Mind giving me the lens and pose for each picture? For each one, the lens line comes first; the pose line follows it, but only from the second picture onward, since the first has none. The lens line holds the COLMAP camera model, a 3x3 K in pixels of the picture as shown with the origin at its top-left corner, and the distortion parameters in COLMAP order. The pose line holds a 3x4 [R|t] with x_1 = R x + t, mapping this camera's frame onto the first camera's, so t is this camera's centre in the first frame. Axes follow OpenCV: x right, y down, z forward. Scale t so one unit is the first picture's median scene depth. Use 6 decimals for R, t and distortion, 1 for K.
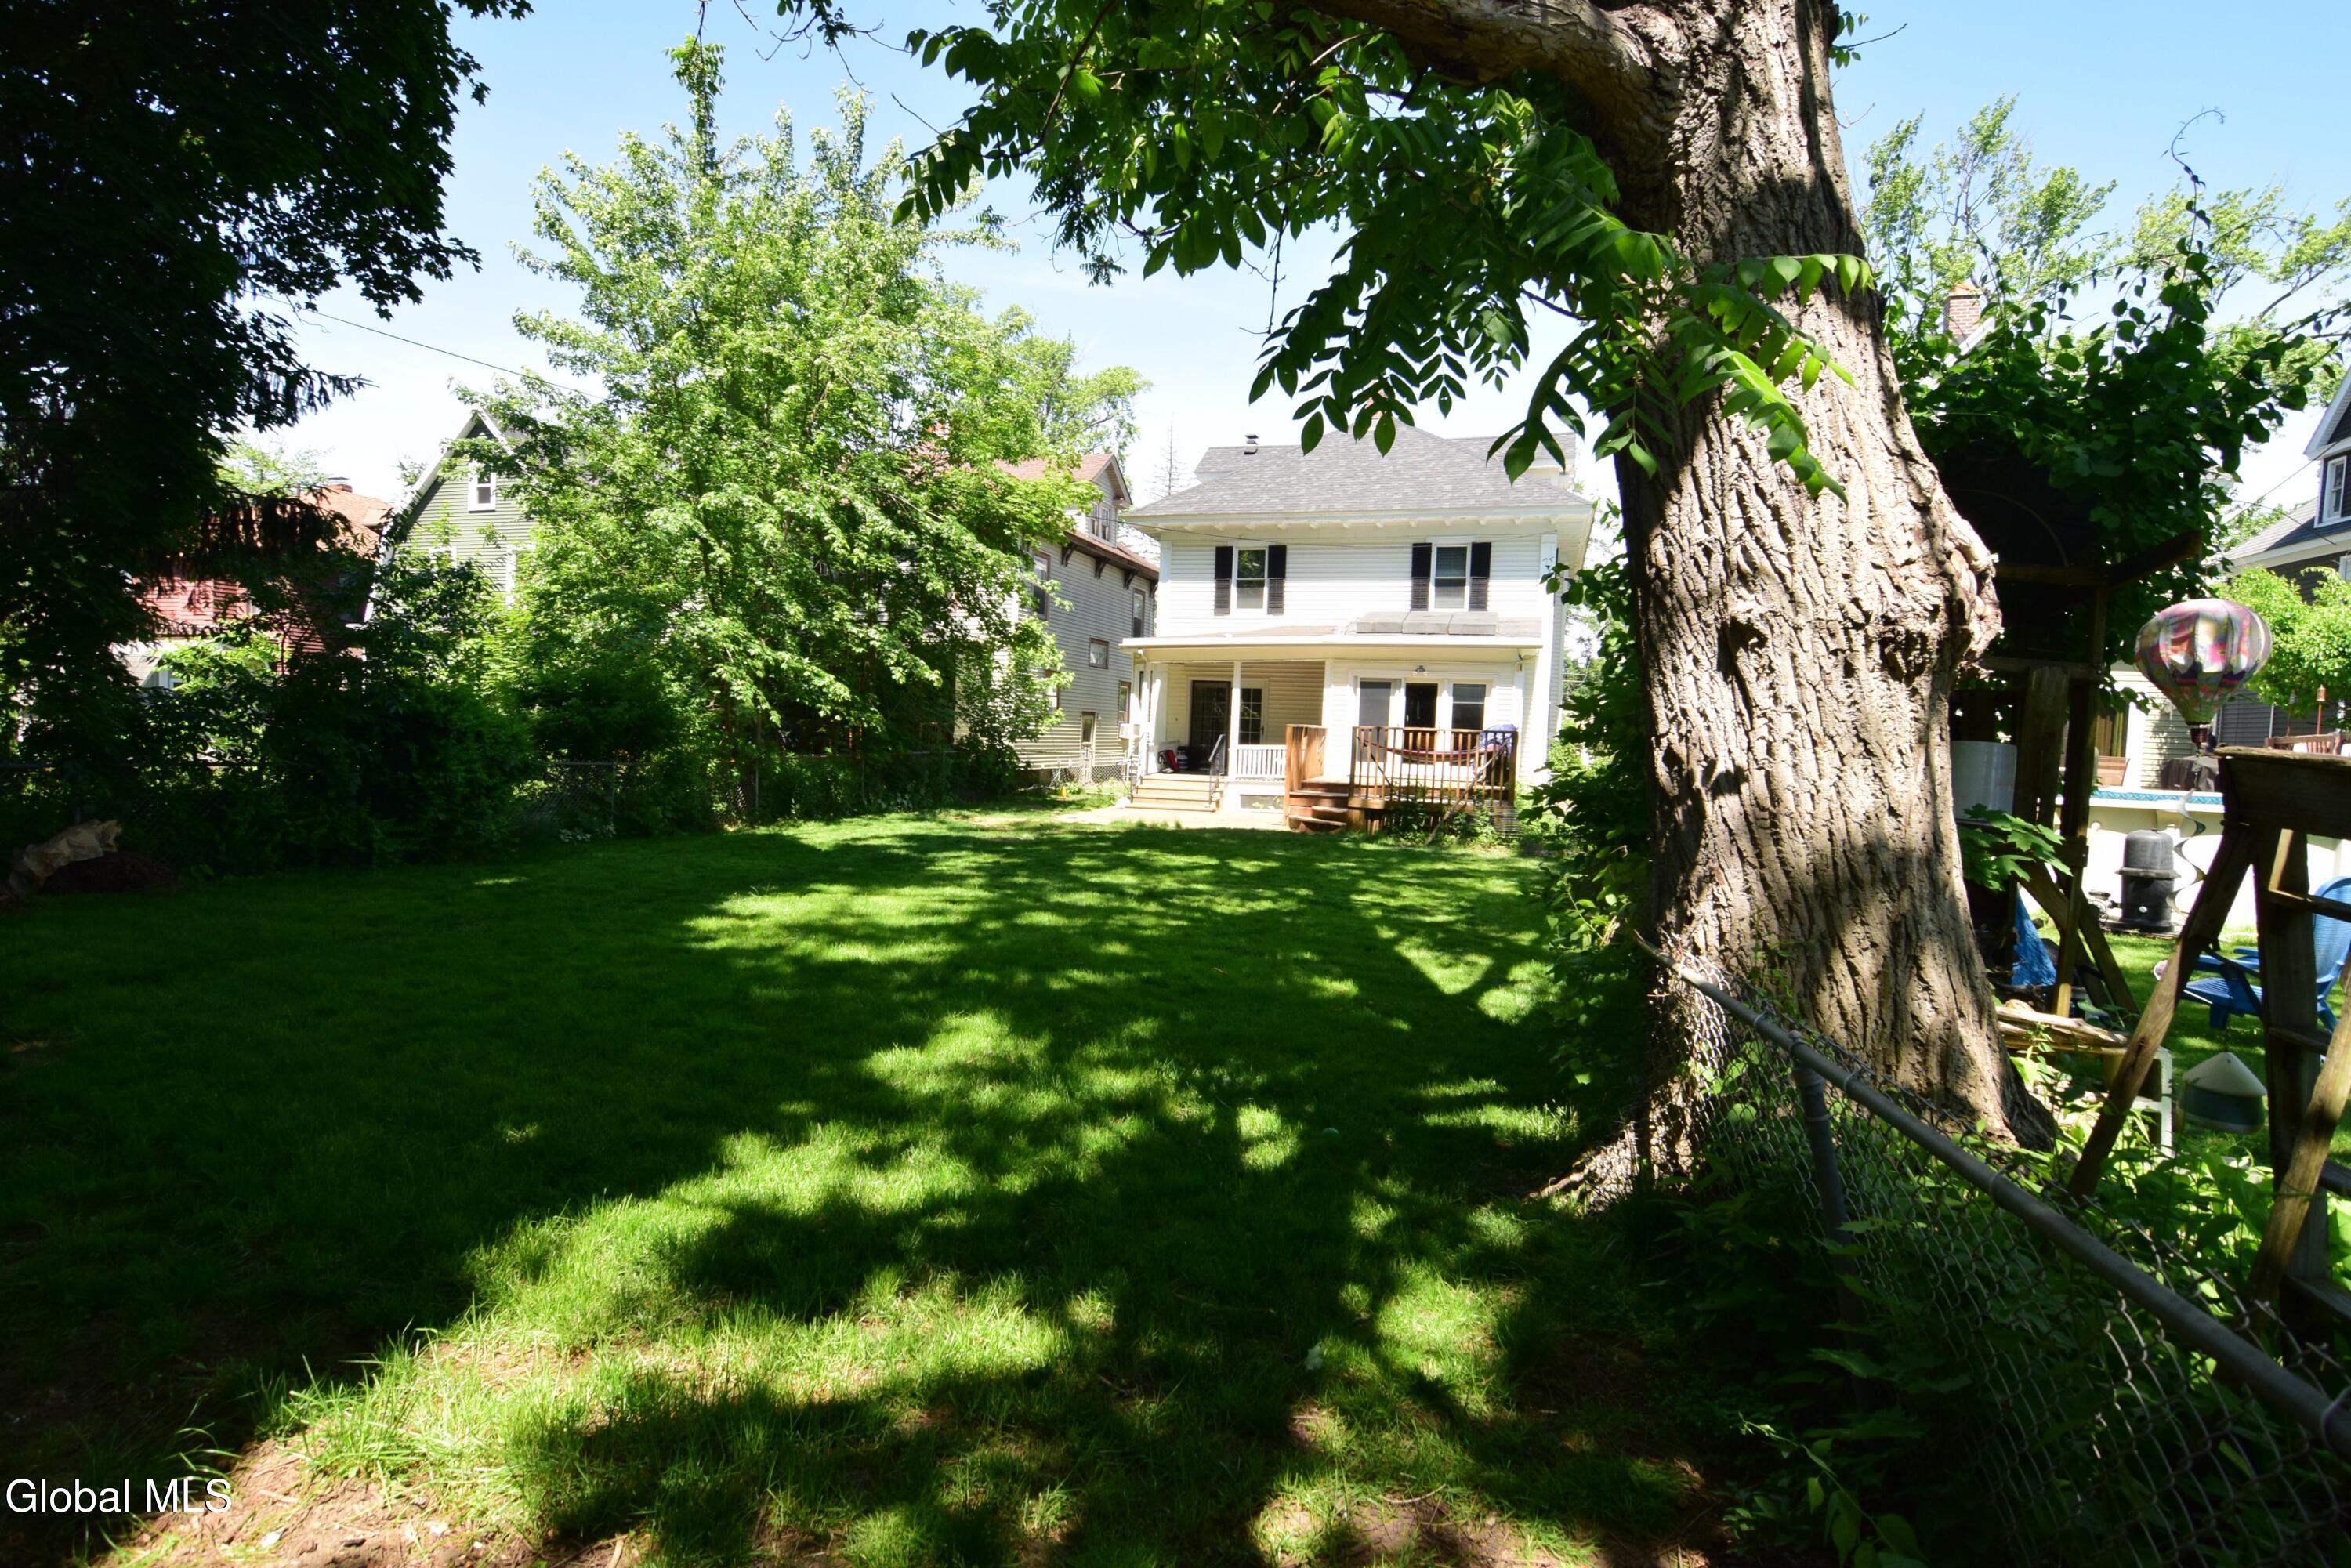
lens RADIAL K [[1169.2, 0, 1173.3], [0, 1169.2, 787.1], [0, 0, 1]] dist [-0.003886, -0.011768]
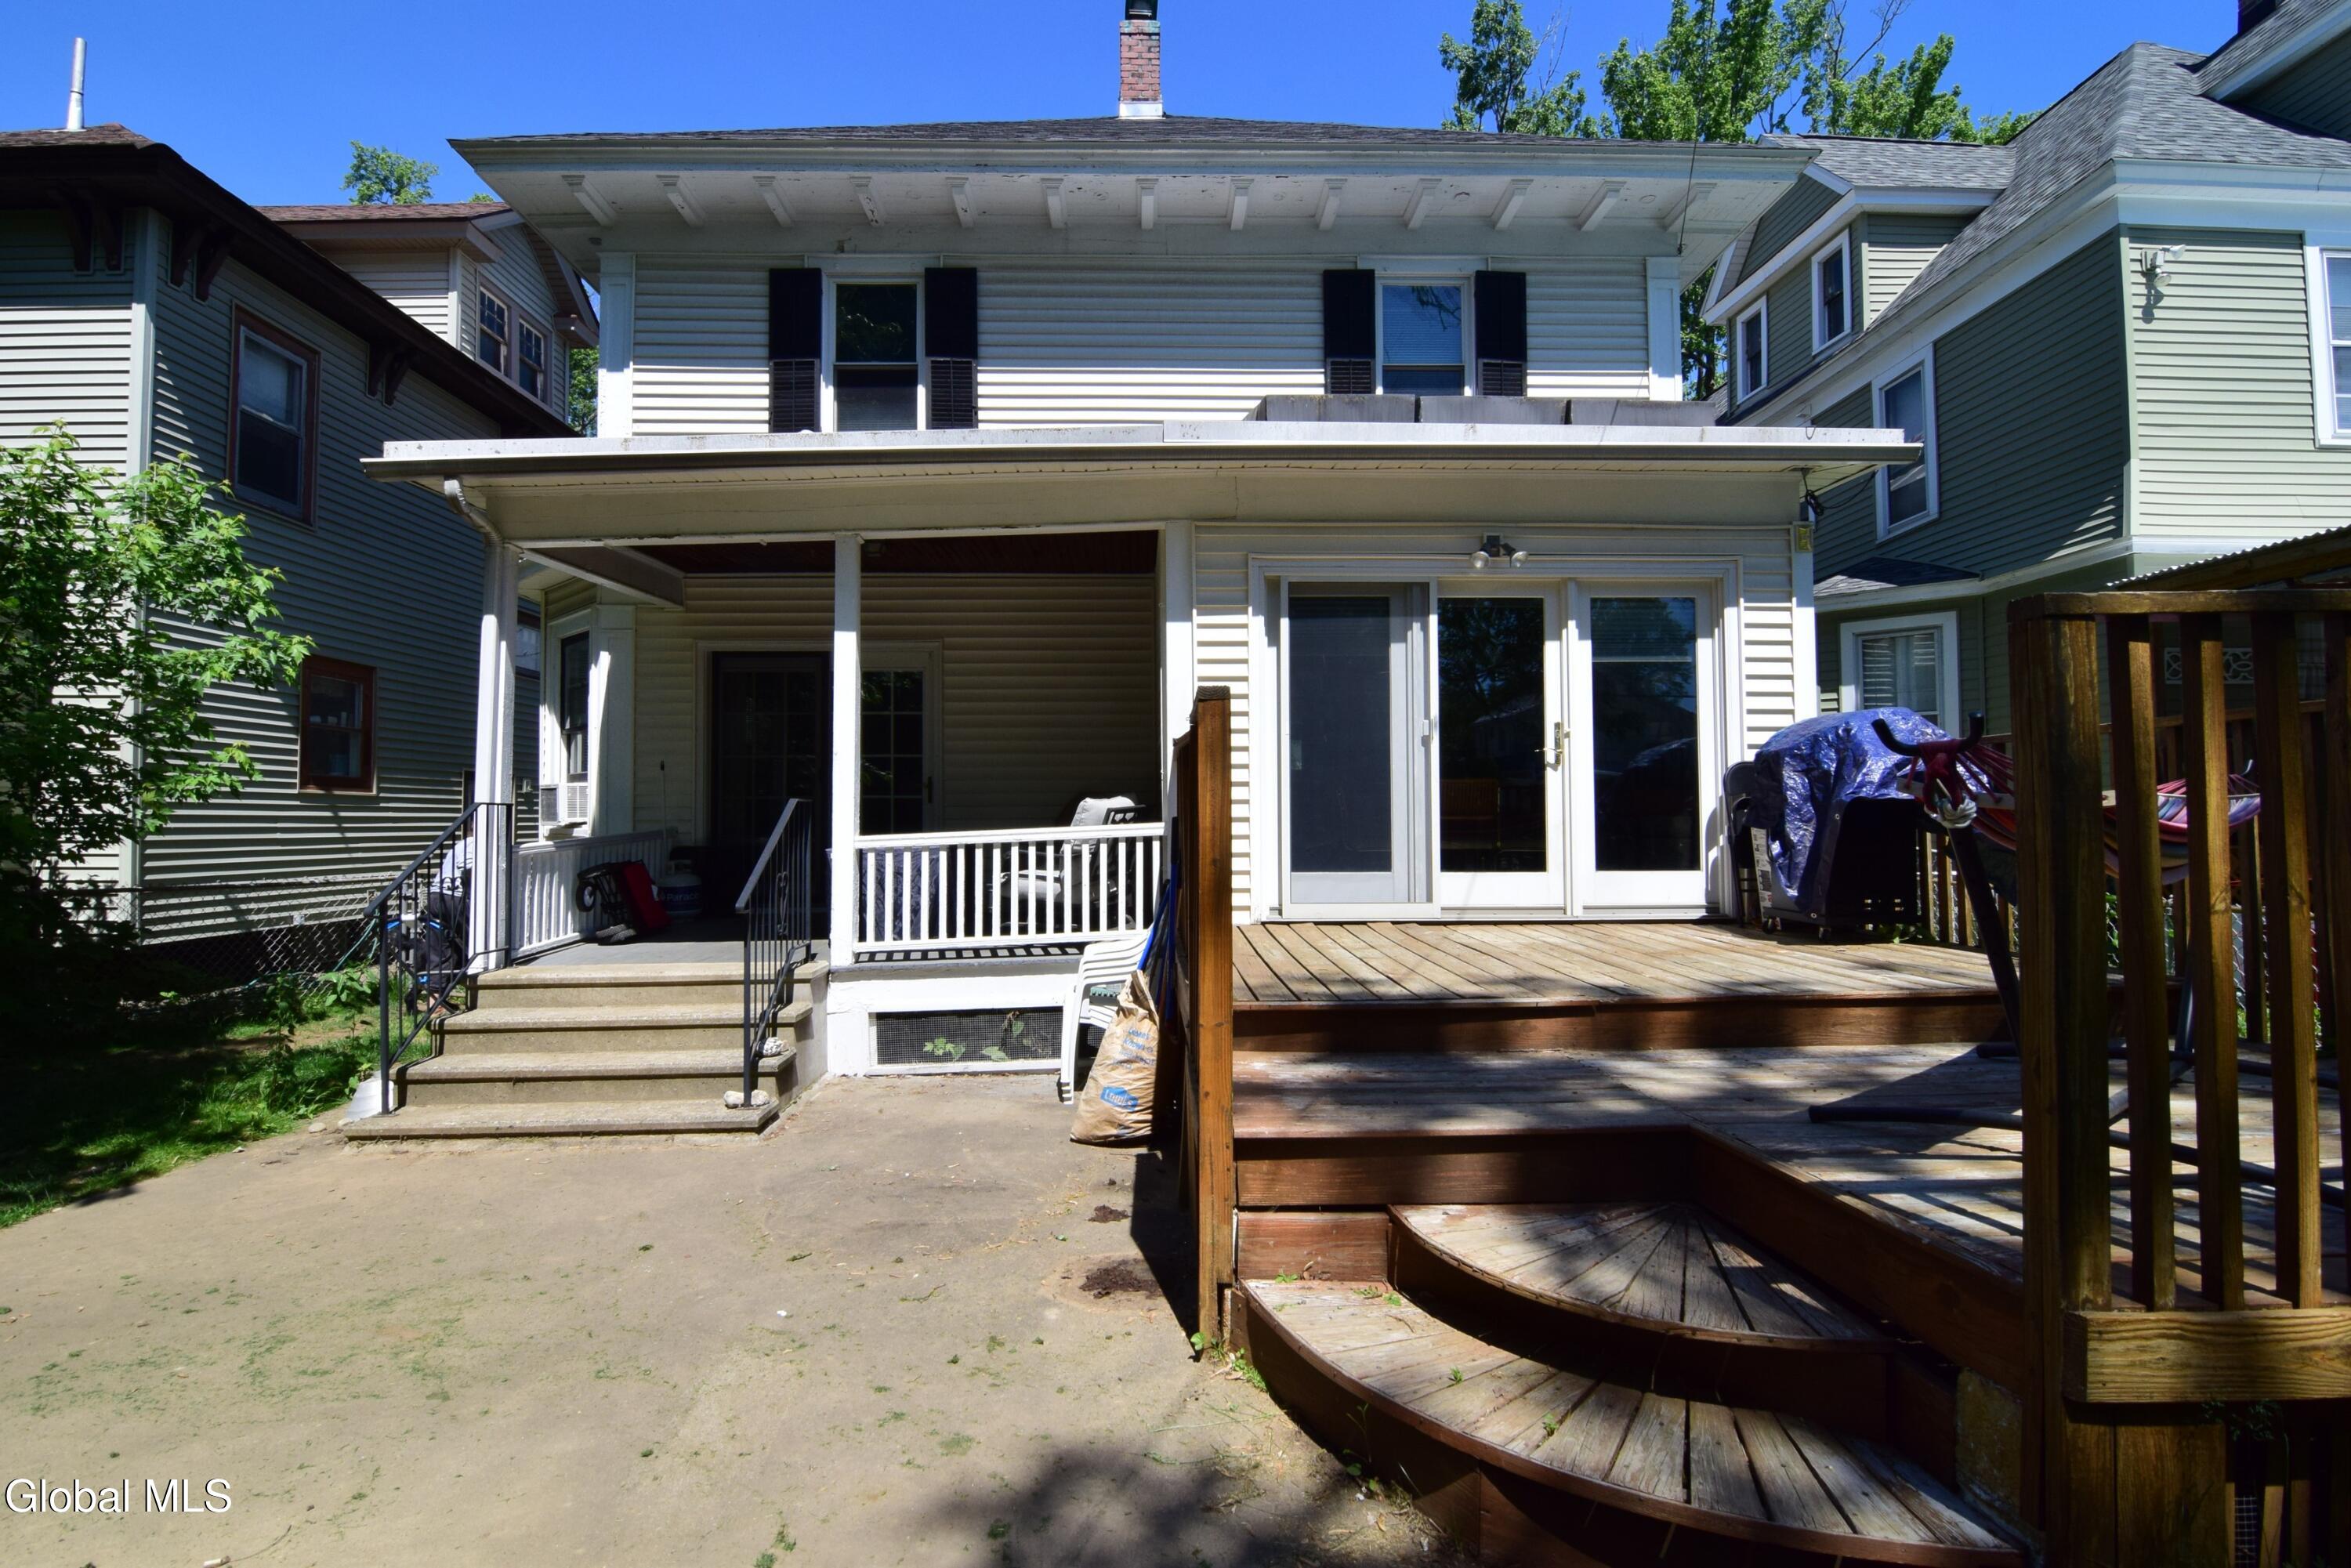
lens RADIAL K [[1117.0, 0, 1179.9], [0, 1117.0, 778.8], [0, 0, 1]] dist [-0.009577, -0.006954]
pose [[0.941611, -0.031537, 0.335222, 0.040392], [0.057419, 0.996060, -0.067578, -0.027880], [-0.331770, 0.082880, 0.939713, 0.748476]]
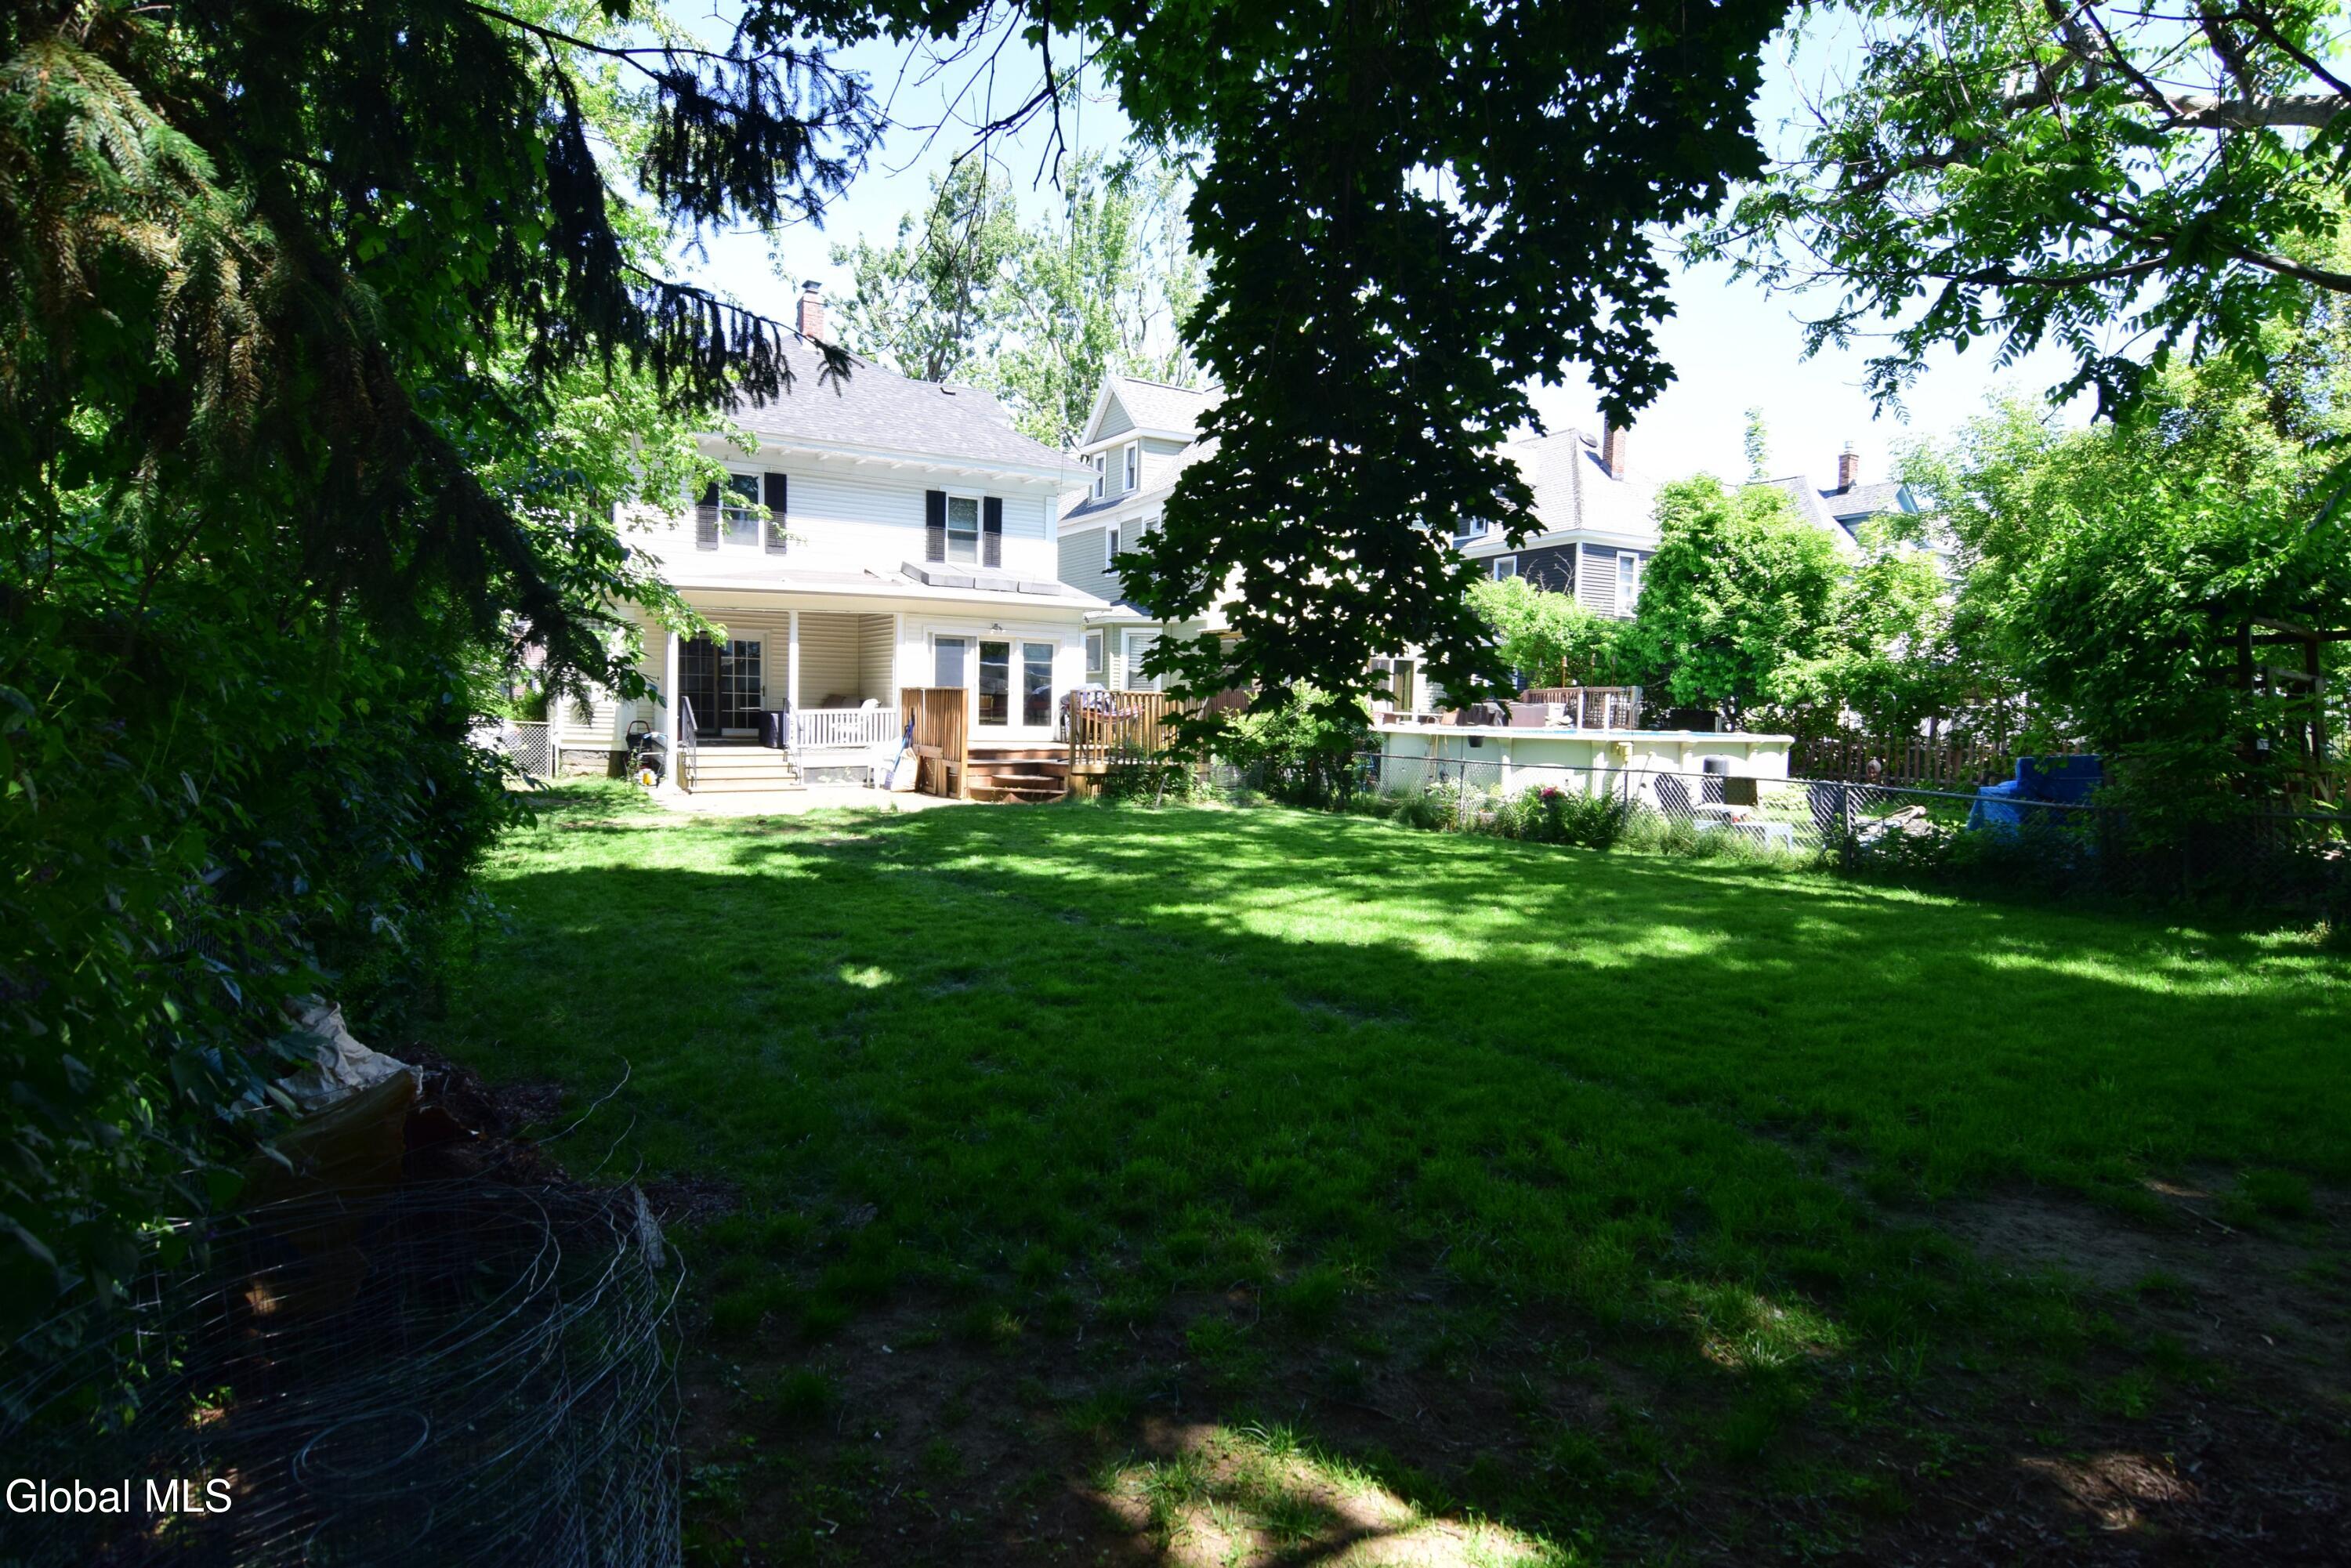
lens RADIAL K [[1222.4, 0, 1184.3], [0, 1222.4, 772.6], [0, 0, 1]] dist [-0.002667, -0.000261]
pose [[0.662187, -0.063269, 0.746663, -0.435972], [0.039677, 0.997992, 0.049378, -0.023876], [-0.748288, -0.003072, 0.663367, 0.208006]]
